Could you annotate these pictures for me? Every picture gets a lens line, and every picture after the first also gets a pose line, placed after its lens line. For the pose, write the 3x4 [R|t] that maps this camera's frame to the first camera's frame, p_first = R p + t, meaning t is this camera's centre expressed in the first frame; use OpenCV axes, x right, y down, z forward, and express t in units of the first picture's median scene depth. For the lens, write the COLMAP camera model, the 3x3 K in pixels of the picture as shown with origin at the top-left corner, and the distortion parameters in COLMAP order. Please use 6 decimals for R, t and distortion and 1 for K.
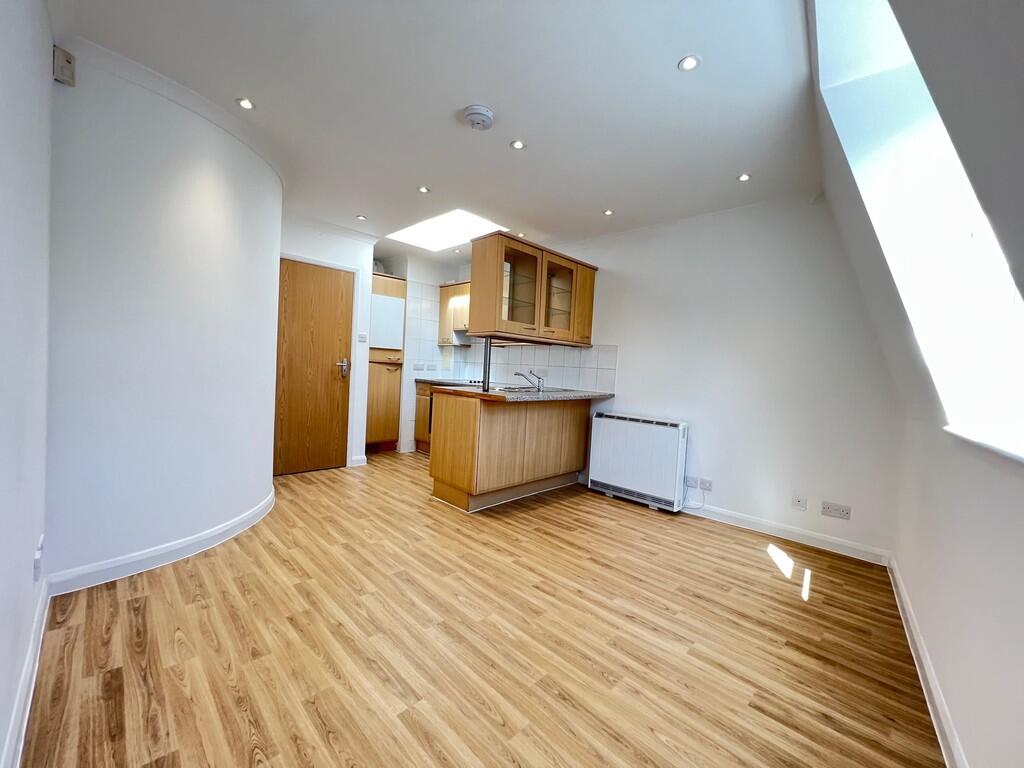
lens RADIAL K [[410.8, 0, 512.0], [0, 410.8, 384.0], [0, 0, 1]] dist [-0.001444, 0.000758]
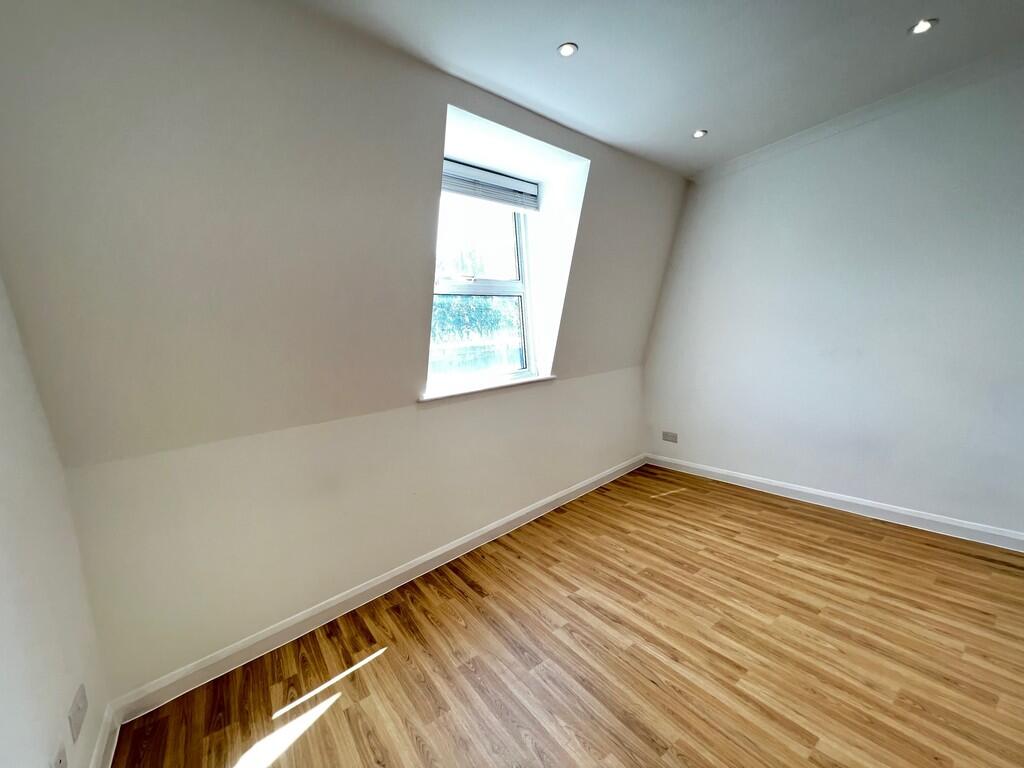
lens RADIAL K [[410.8, 0, 512.0], [0, 410.8, 384.0], [0, 0, 1]] dist [-0.001444, 0.000758]
pose [[-0.986729, 0.006729, 0.162236, 0.271834], [0.031527, 0.988067, 0.150766, -0.095924], [-0.159286, 0.153880, -0.975166, 1.379738]]
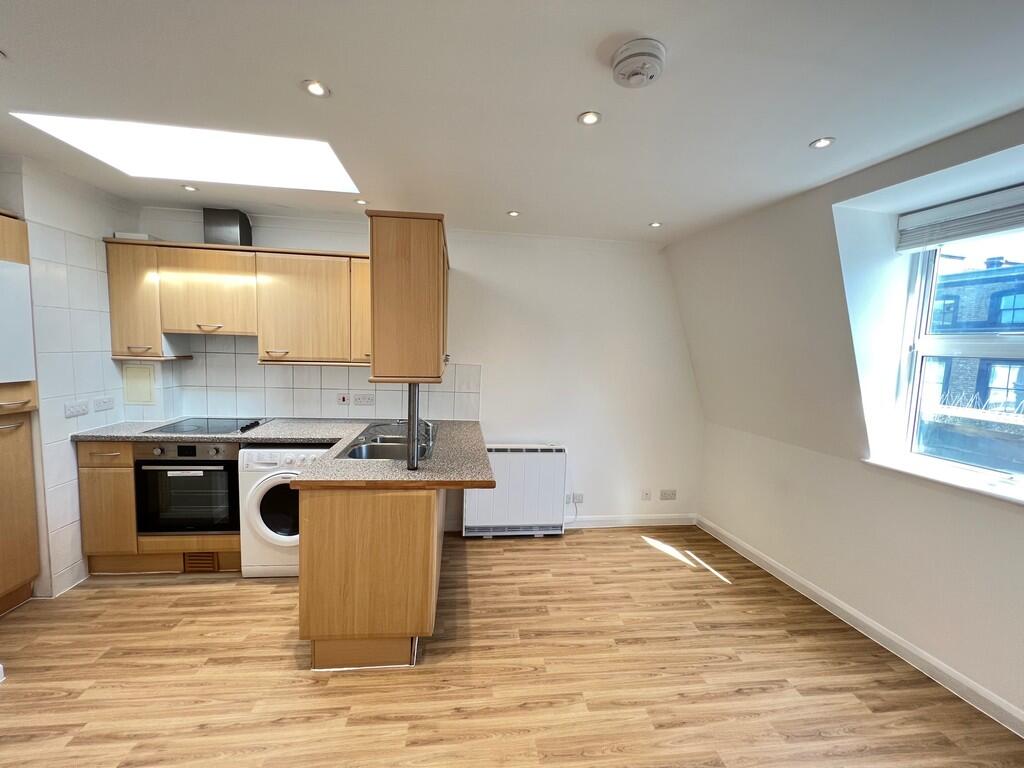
lens RADIAL K [[410.8, 0, 512.0], [0, 410.8, 384.0], [0, 0, 1]] dist [-0.001444, 0.000758]
pose [[0.623987, -0.102208, 0.774721, -0.556193], [0.025264, 0.993530, 0.110726, -0.222794], [-0.781026, -0.049519, 0.622532, 0.618772]]
